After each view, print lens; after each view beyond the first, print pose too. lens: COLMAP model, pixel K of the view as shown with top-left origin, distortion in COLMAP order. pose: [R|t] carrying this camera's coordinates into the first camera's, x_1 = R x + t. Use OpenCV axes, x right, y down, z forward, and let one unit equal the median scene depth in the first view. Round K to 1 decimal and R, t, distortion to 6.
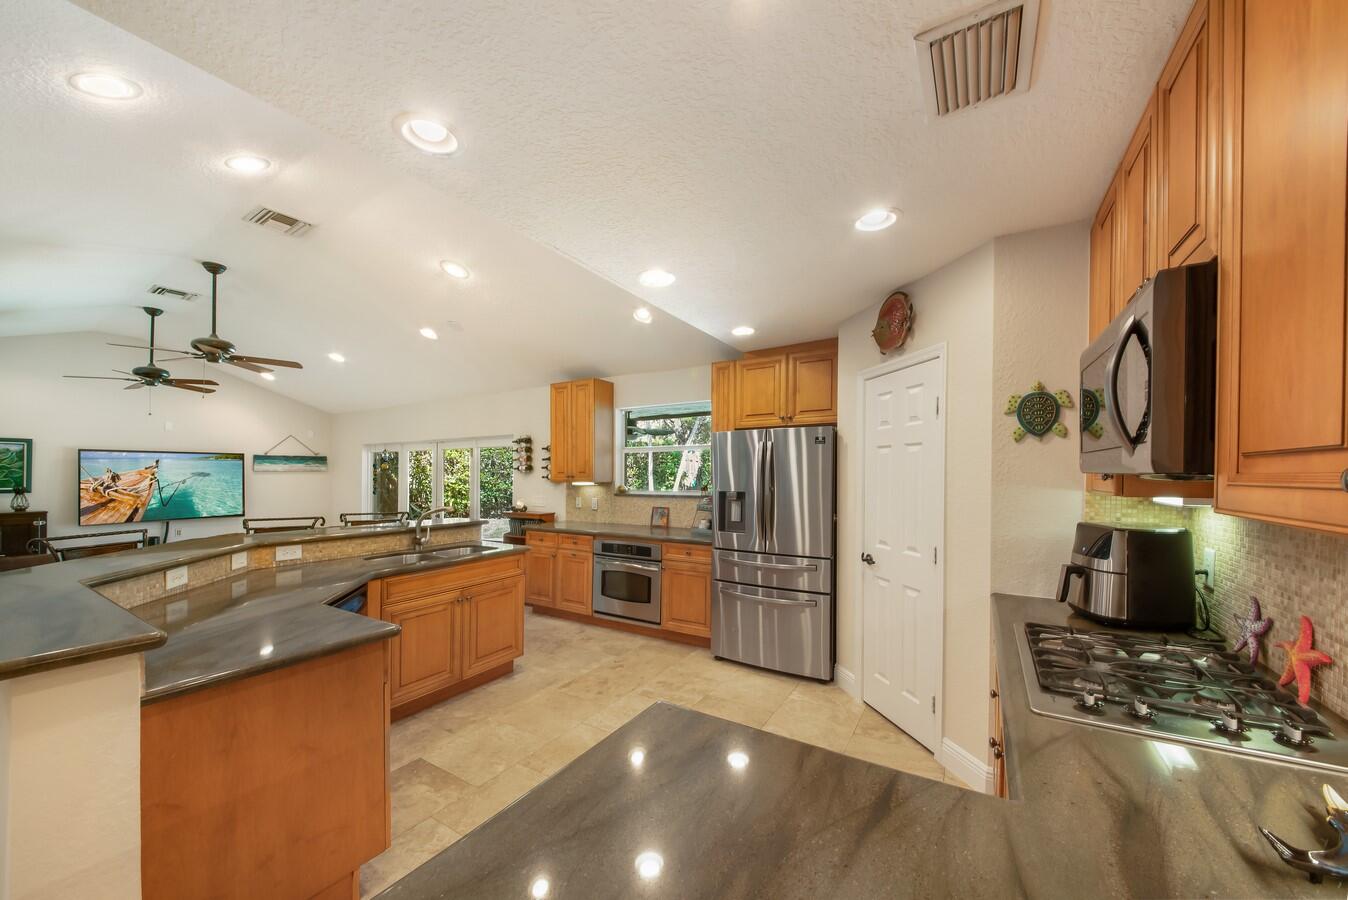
lens RADIAL K [[489.4, 0, 673.8], [0, 489.4, 481.8], [0, 0, 1]] dist [0.000255, -0.013212]
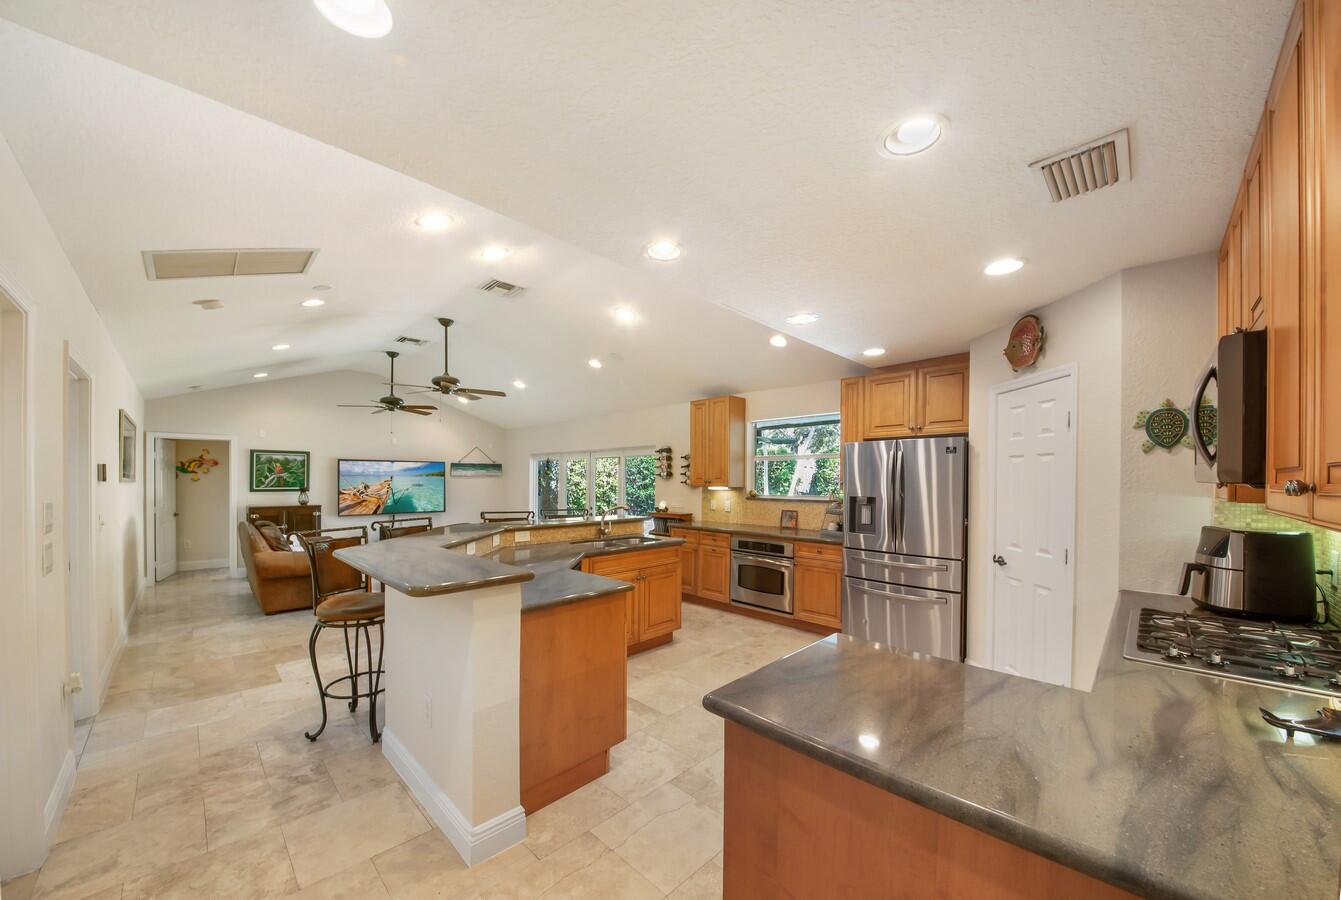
lens RADIAL K [[486.9, 0, 670.3], [0, 486.9, 481.6], [0, 0, 1]] dist [0.000255, -0.013212]
pose [[0.974142, 0.006171, -0.225854, -0.056994], [-0.008912, 0.999898, -0.011122, 0.002609], [0.225762, 0.012847, 0.974098, -0.172482]]
